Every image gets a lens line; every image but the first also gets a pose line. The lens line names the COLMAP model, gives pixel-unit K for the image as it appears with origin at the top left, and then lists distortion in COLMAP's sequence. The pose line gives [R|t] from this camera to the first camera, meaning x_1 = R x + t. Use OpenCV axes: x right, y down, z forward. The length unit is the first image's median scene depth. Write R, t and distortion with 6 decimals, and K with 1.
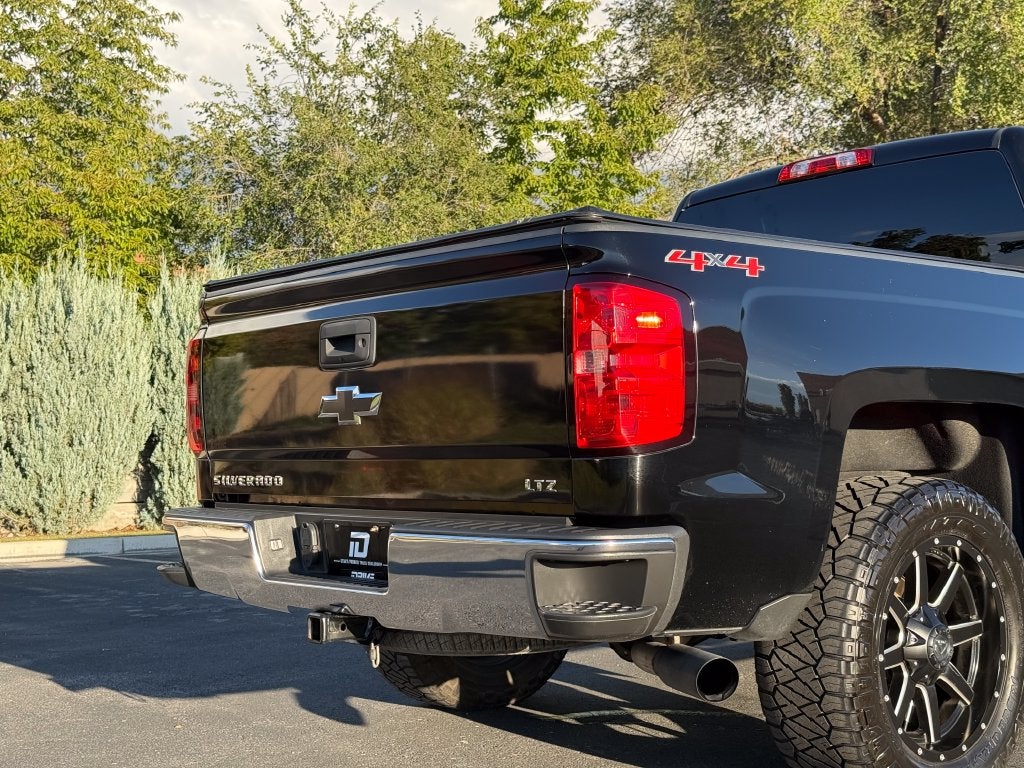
lens RADIAL K [[1416.8, 0, 517.2], [0, 1416.8, 393.2], [0, 0, 1]] dist [0.118017, 0.000000]
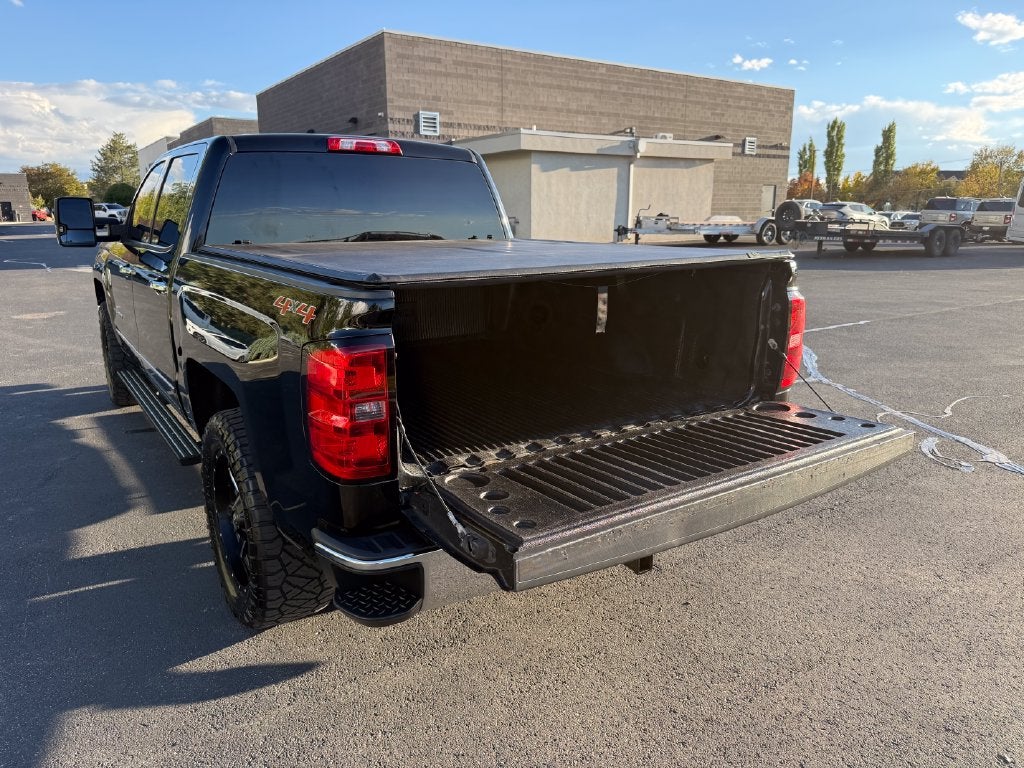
lens RADIAL K [[724.1, 0, 519.3], [0, 724.1, 389.3], [0, 0, 1]] dist [0.010325, -0.013075]
pose [[0.098467, -0.234712, 0.967065, -0.726846], [-0.041176, 0.969994, 0.239616, -0.138123], [-0.994288, -0.063414, 0.085848, 1.027946]]
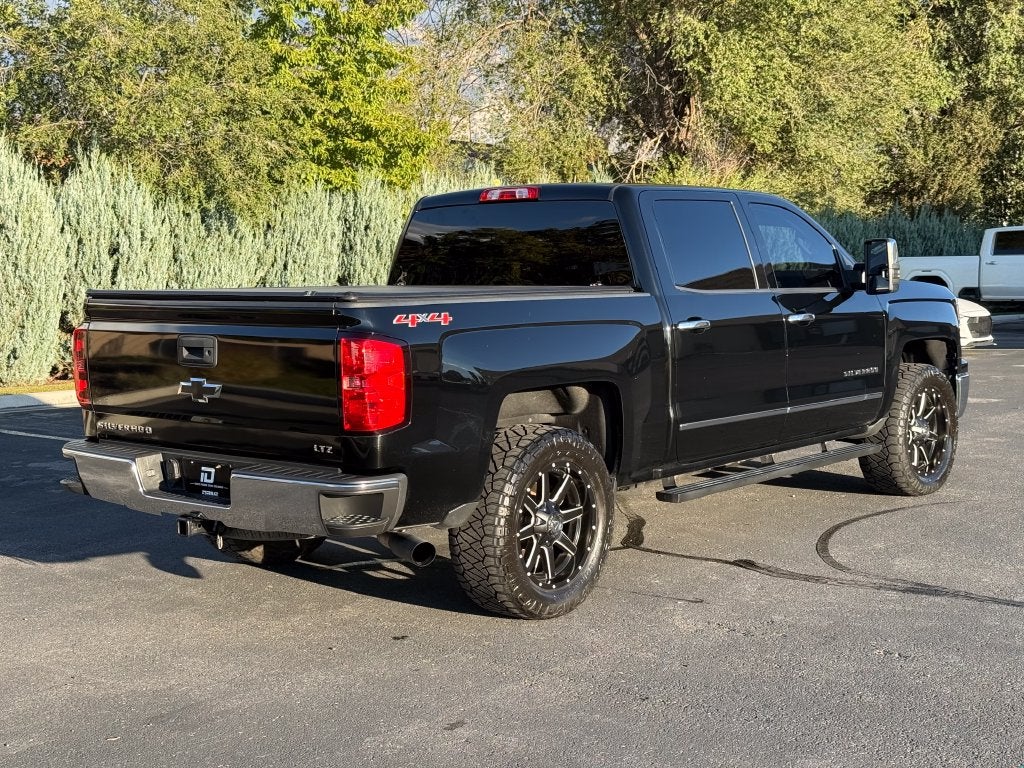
lens RADIAL K [[1416.8, 0, 518.1], [0, 1416.8, 386.4], [0, 0, 1]] dist [0.118017, 0.000000]
pose [[0.986010, -0.013786, 0.166117, -0.030589], [-0.006934, 0.992319, 0.123511, -0.194163], [-0.166544, -0.122935, 0.978341, -0.627619]]
